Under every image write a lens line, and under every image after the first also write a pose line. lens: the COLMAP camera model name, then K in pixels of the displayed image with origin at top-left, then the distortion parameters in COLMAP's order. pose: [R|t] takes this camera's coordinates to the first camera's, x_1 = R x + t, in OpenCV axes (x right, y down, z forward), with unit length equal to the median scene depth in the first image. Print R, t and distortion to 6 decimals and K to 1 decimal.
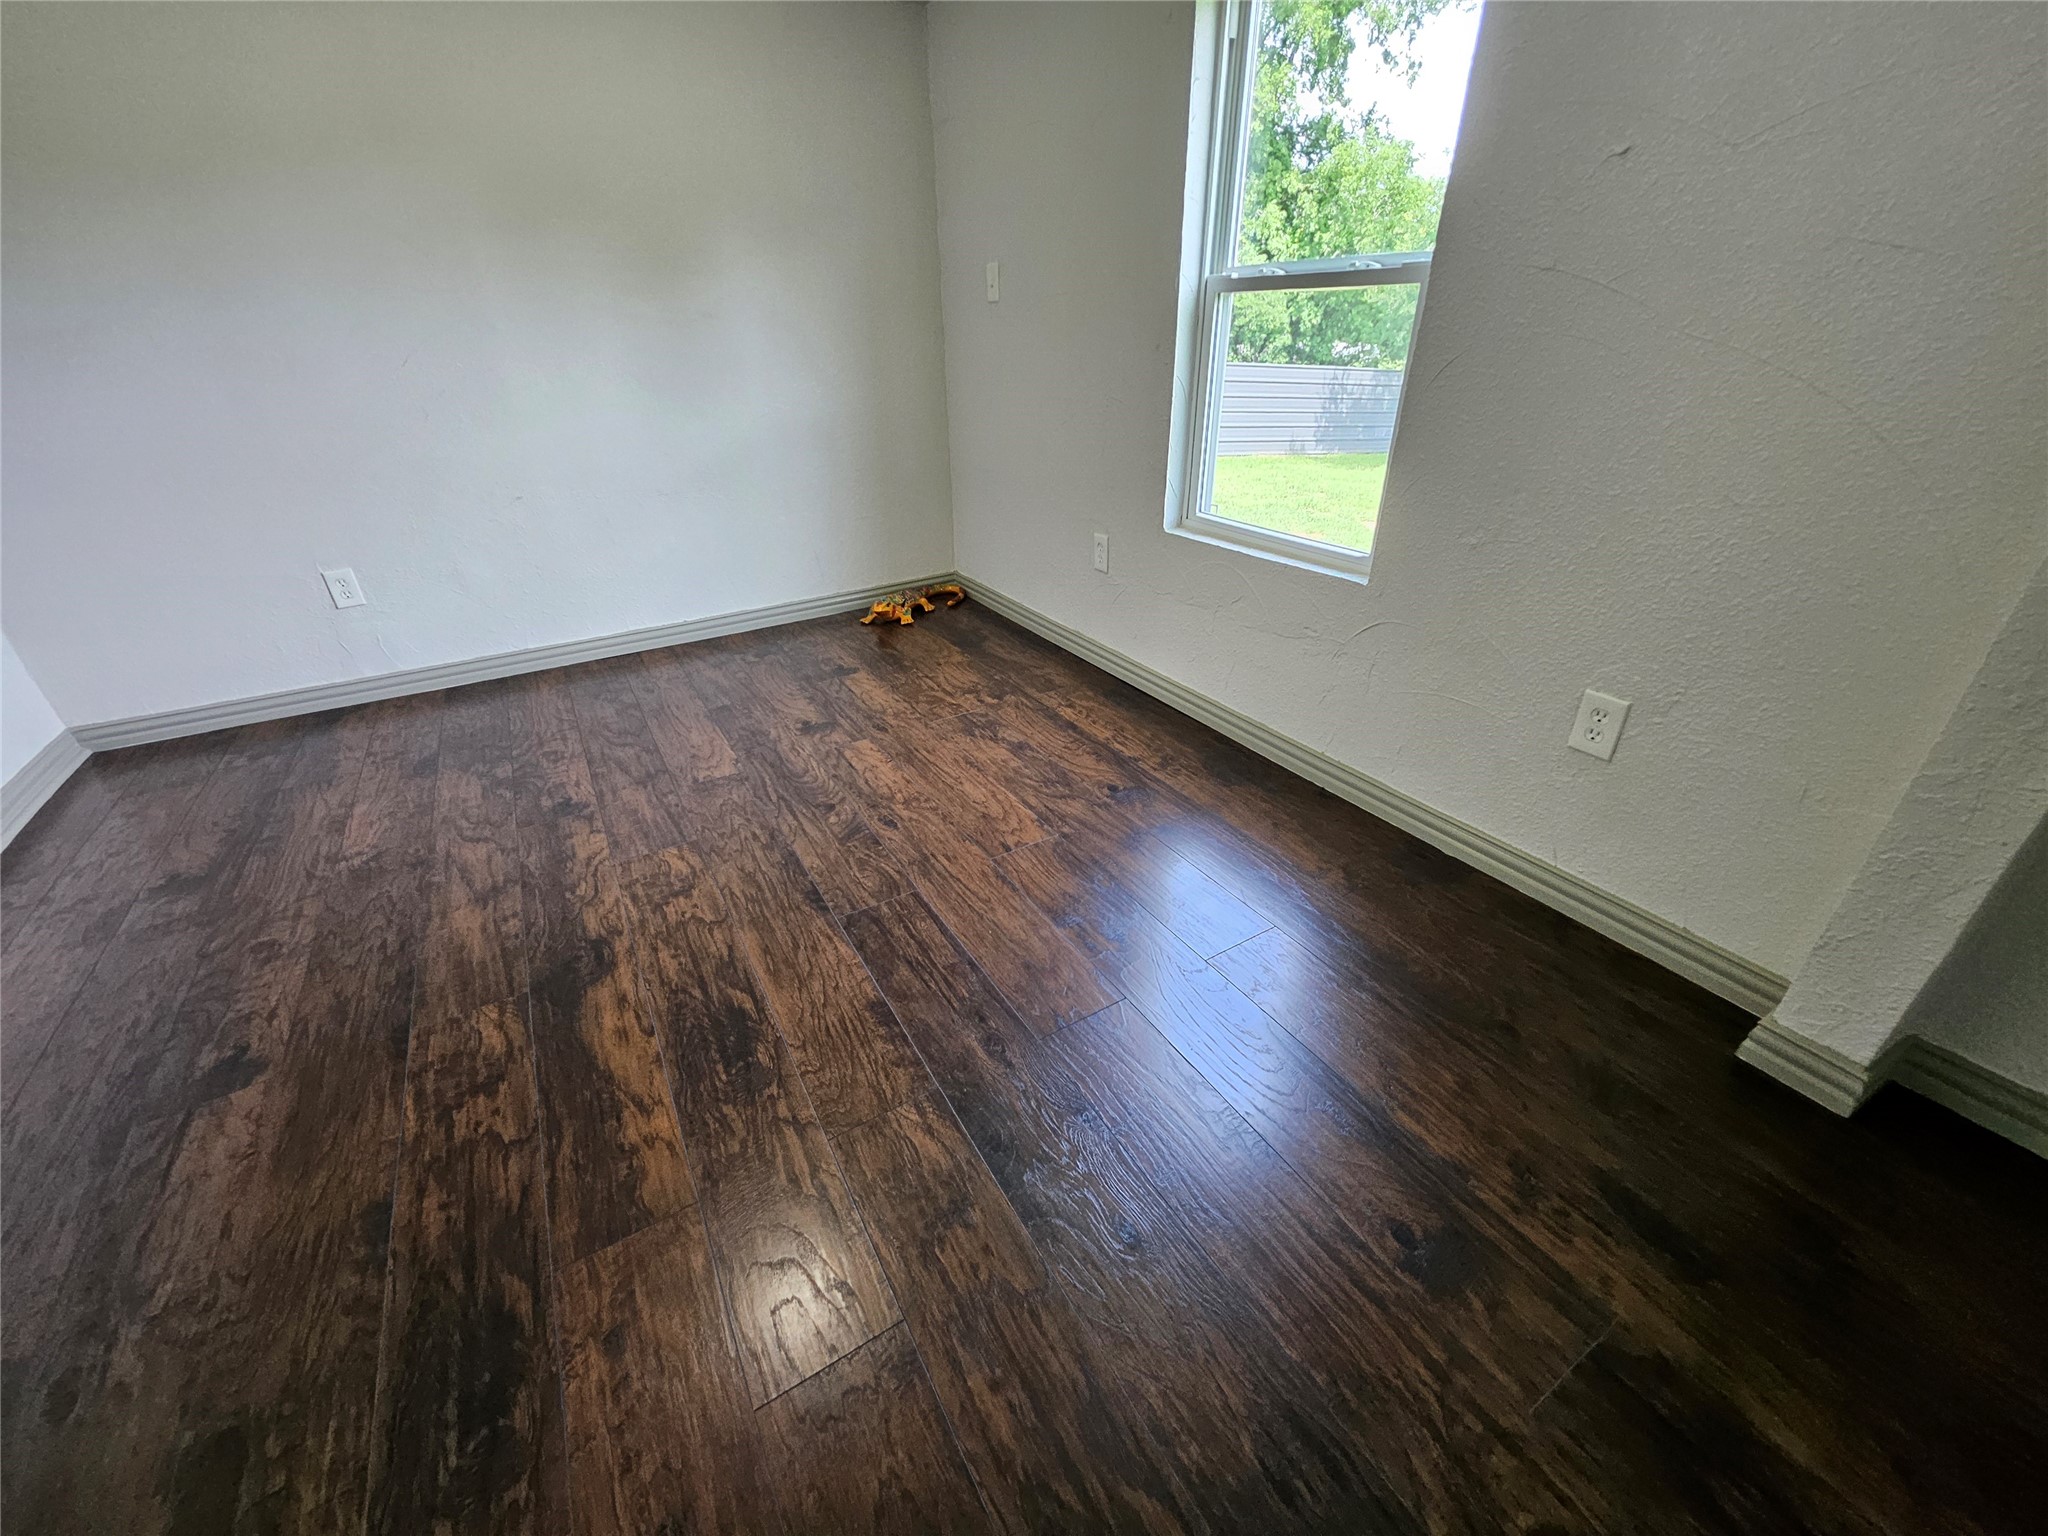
lens RADIAL K [[806.4, 0, 1023.6], [0, 806.4, 771.3], [0, 0, 1]] dist [-0.001127, -0.000668]
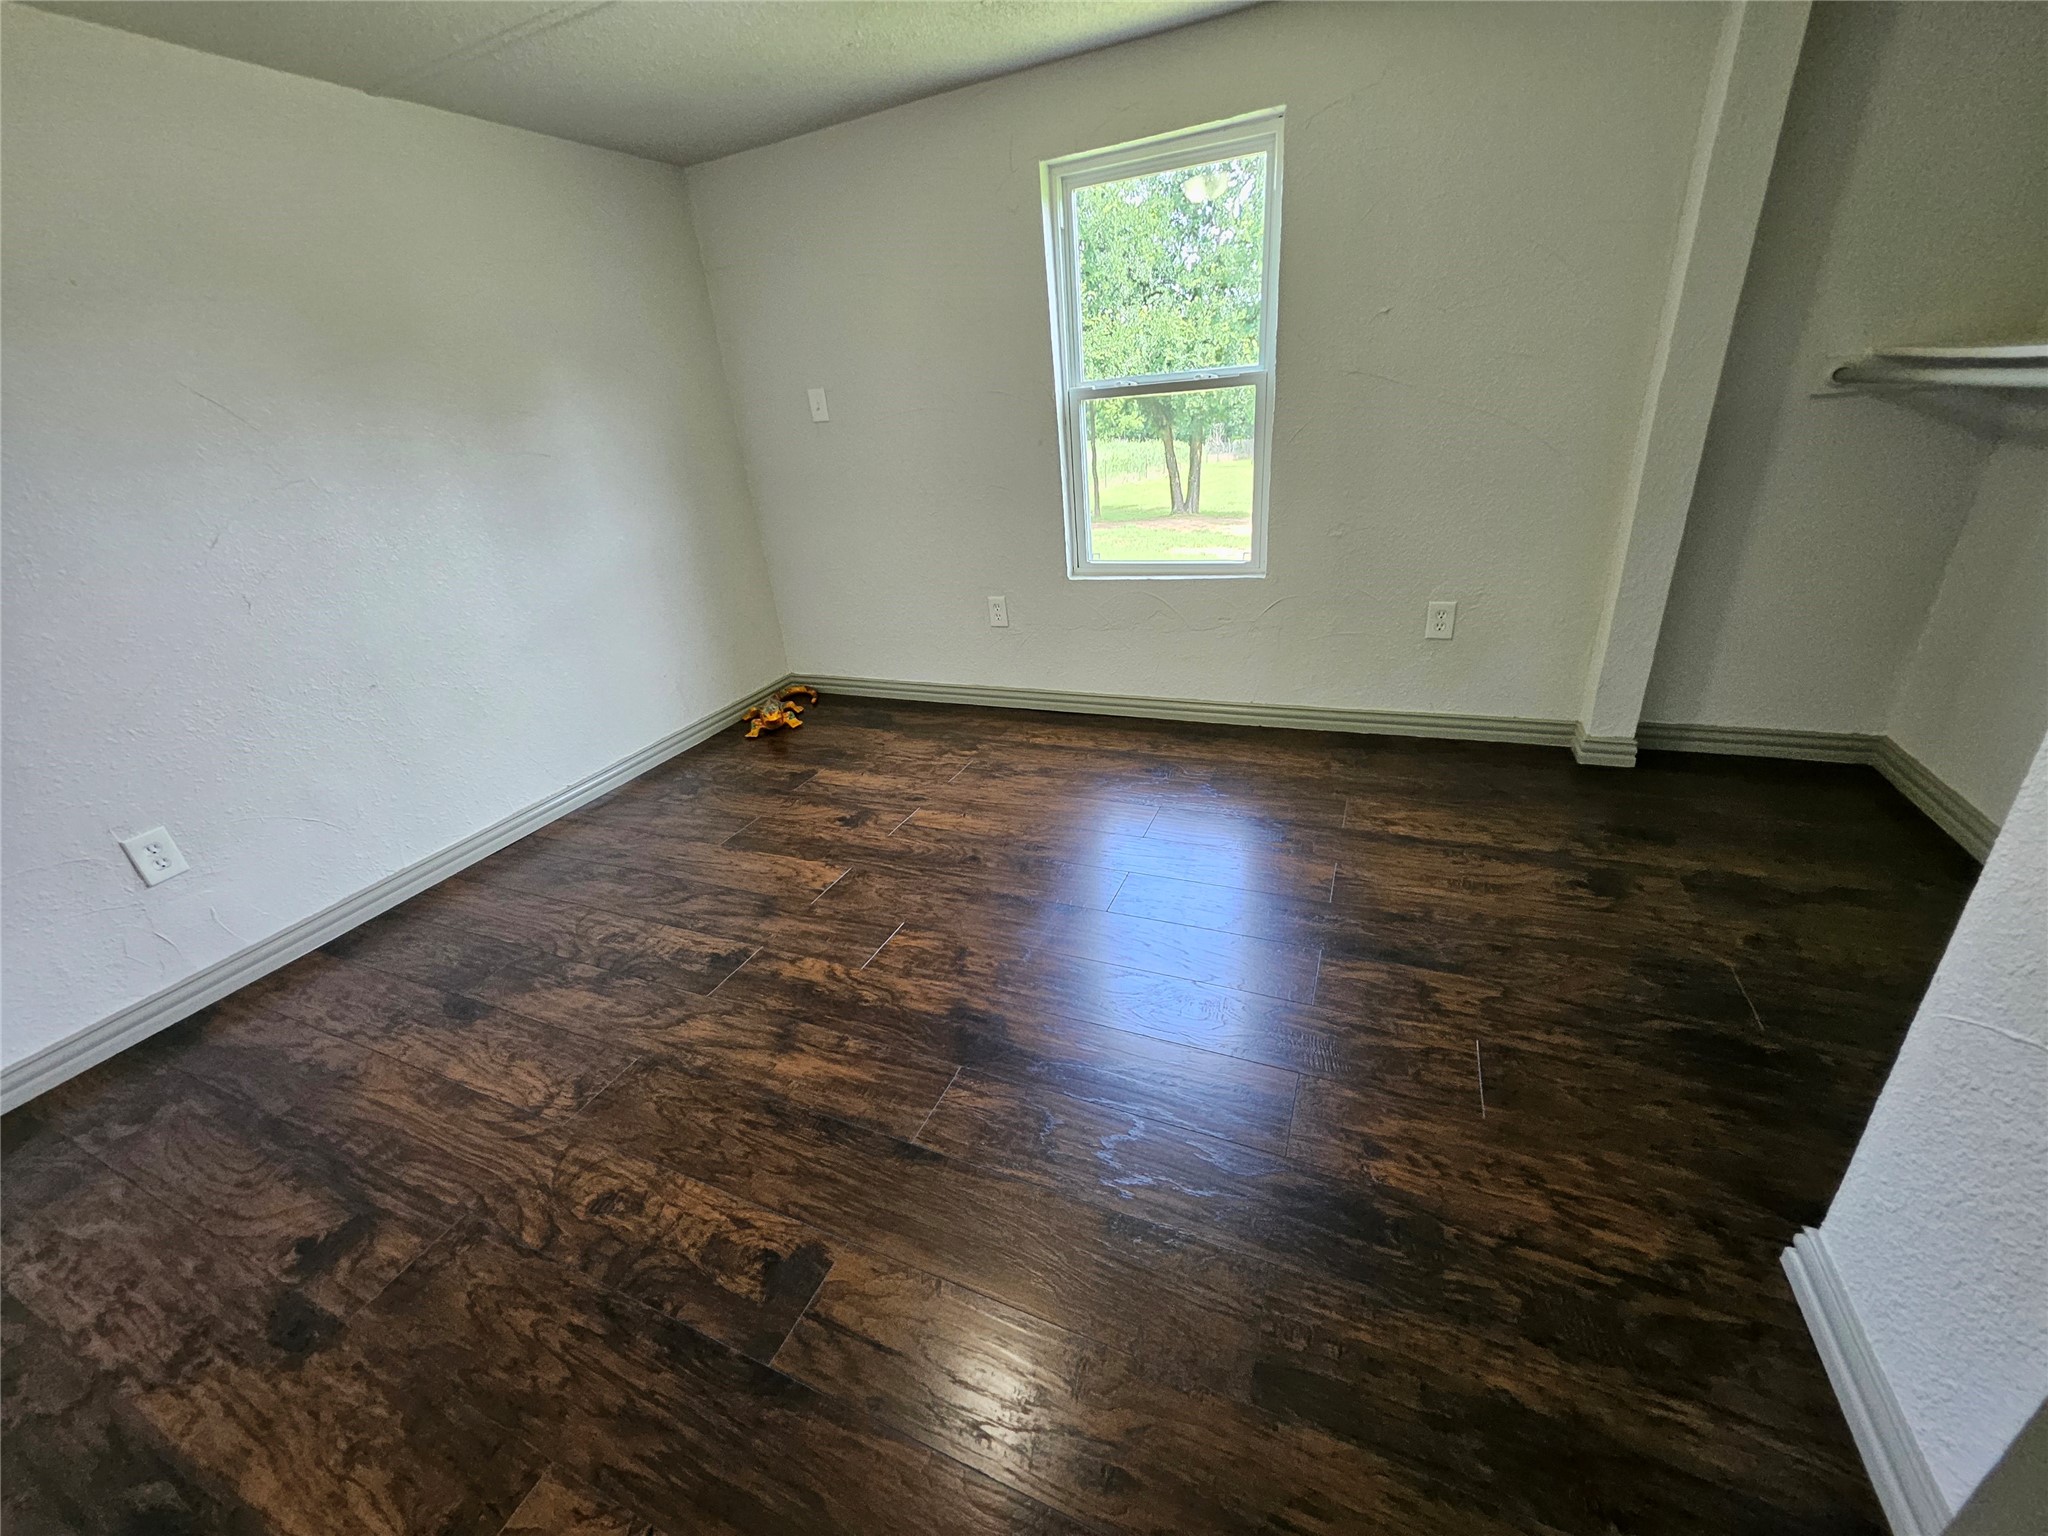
lens RADIAL K [[806.4, 0, 1021.9], [0, 806.4, 770.8], [0, 0, 1]] dist [-0.001127, -0.000668]
pose [[0.810957, -0.289807, 0.508291, -0.606191], [0.344849, 0.938537, -0.015076, -0.024330], [-0.472681, 0.187510, 0.861053, 0.006925]]
